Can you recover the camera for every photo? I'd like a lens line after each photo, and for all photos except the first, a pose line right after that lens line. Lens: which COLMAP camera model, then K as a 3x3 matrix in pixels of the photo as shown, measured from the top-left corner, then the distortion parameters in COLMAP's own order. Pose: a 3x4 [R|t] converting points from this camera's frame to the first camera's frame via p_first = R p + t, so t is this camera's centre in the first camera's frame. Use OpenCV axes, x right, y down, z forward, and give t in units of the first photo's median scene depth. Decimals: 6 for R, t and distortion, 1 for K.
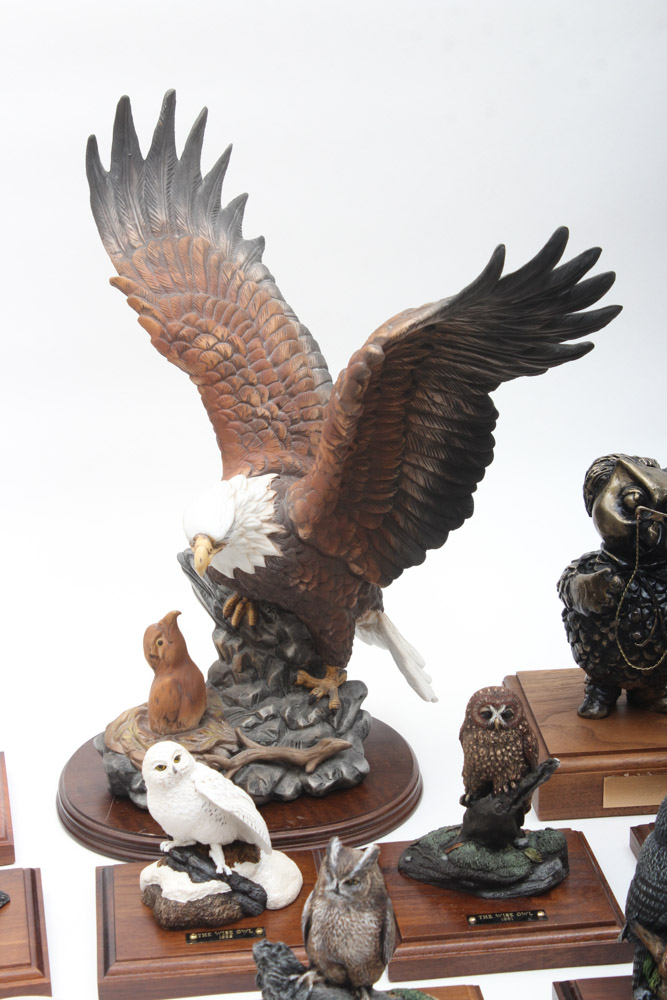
lens RADIAL K [[2274.4, 0, 340.4], [0, 2274.4, 493.9], [0, 0, 1]] dist [-0.295532, 0.000000]
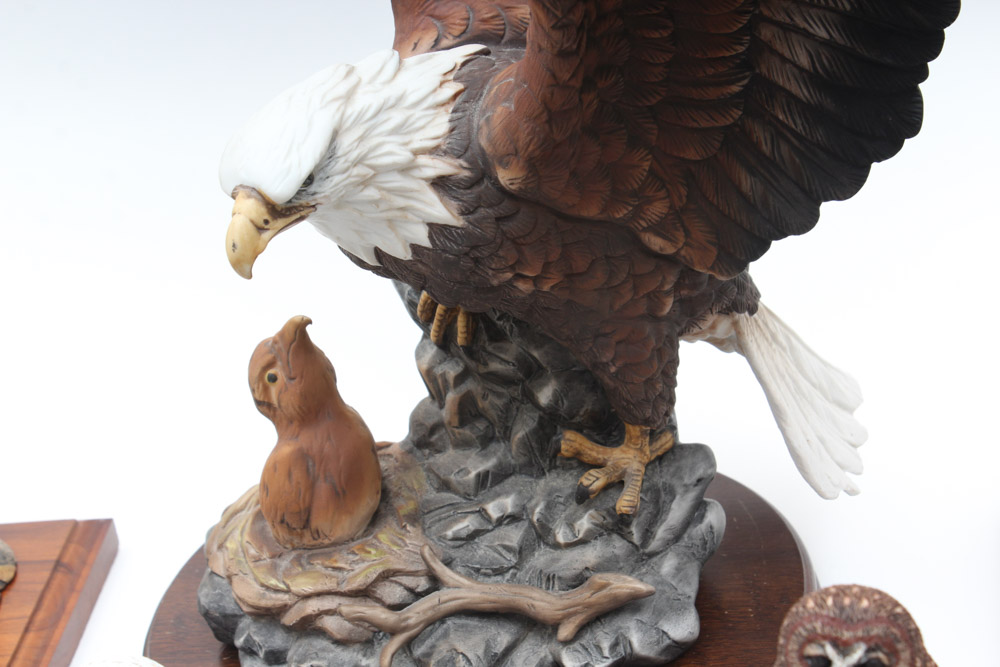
lens RADIAL K [[1899.1, 0, 563.1], [0, 1899.1, 322.7], [0, 0, 1]] dist [0.012408, 0.000000]
pose [[0.951651, 0.049816, -0.303115, 0.110173], [0.004452, 0.984423, 0.175763, -0.021084], [0.307148, -0.168614, 0.936605, 0.613015]]
